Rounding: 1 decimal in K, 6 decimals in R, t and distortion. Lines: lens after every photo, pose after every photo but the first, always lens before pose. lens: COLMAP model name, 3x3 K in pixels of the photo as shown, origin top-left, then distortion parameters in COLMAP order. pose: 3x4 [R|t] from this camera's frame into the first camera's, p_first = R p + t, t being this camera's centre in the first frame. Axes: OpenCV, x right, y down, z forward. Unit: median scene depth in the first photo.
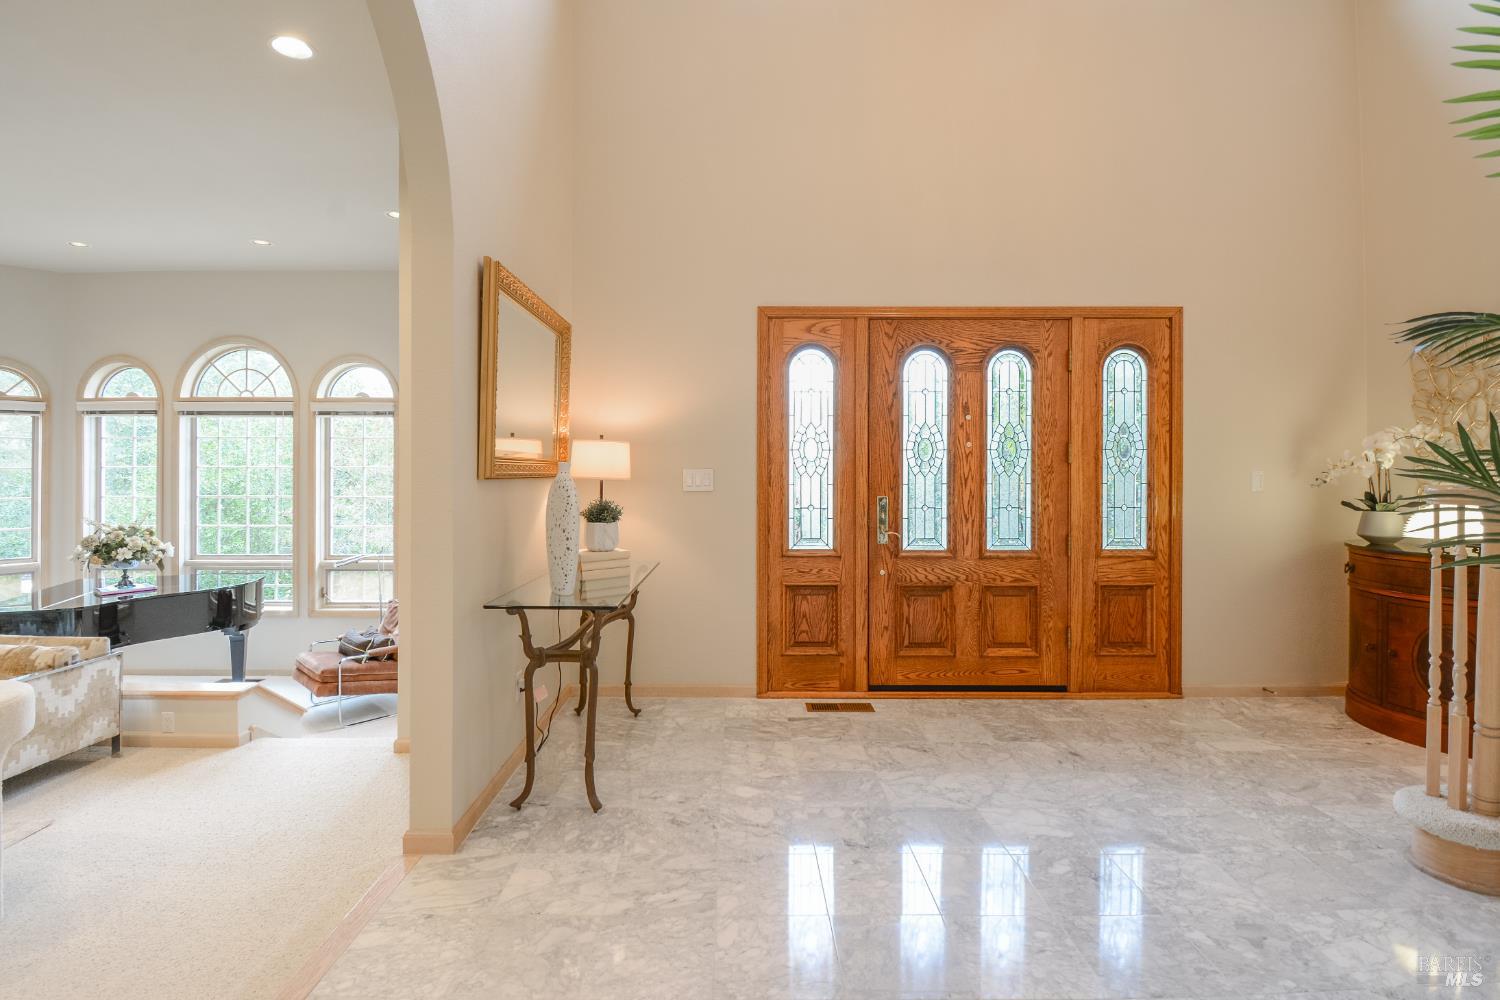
lens RADIAL K [[665.0, 0, 722.2], [0, 665.0, 478.7], [0, 0, 1]] dist [-0.018320, -0.002533]
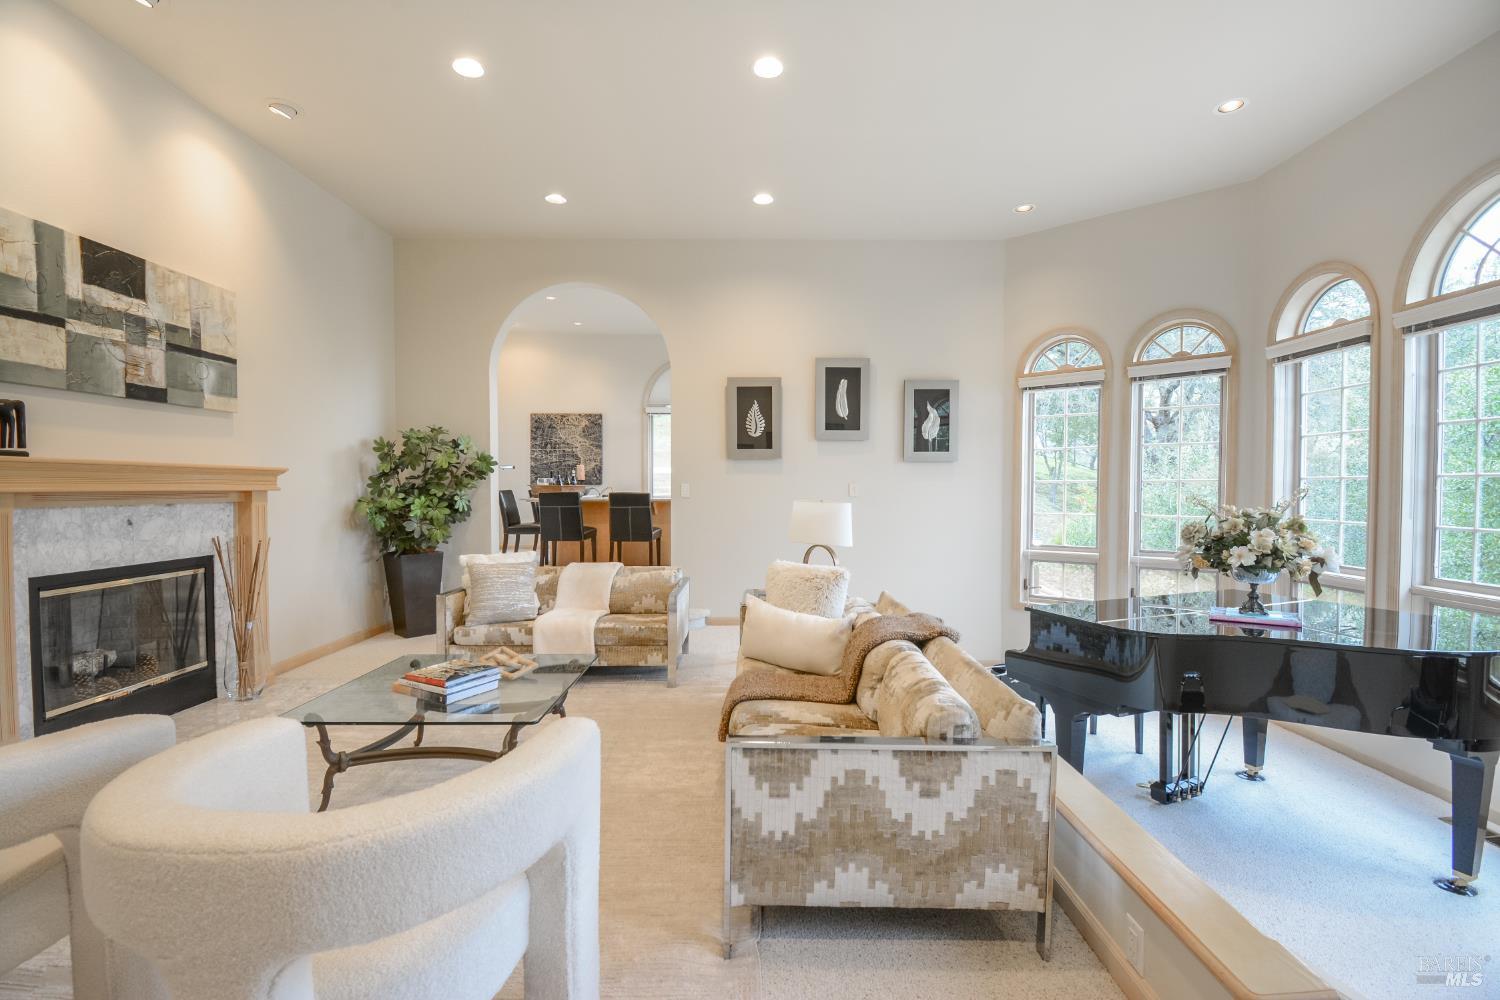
lens RADIAL K [[665.0, 0, 750.5], [0, 665.0, 496.3], [0, 0, 1]] dist [-0.018320, -0.002533]
pose [[-0.017853, 0.014115, -0.999741, -0.305412], [-0.007821, 0.999868, 0.014257, 0.053844], [0.999810, 0.008074, -0.017740, 0.549346]]
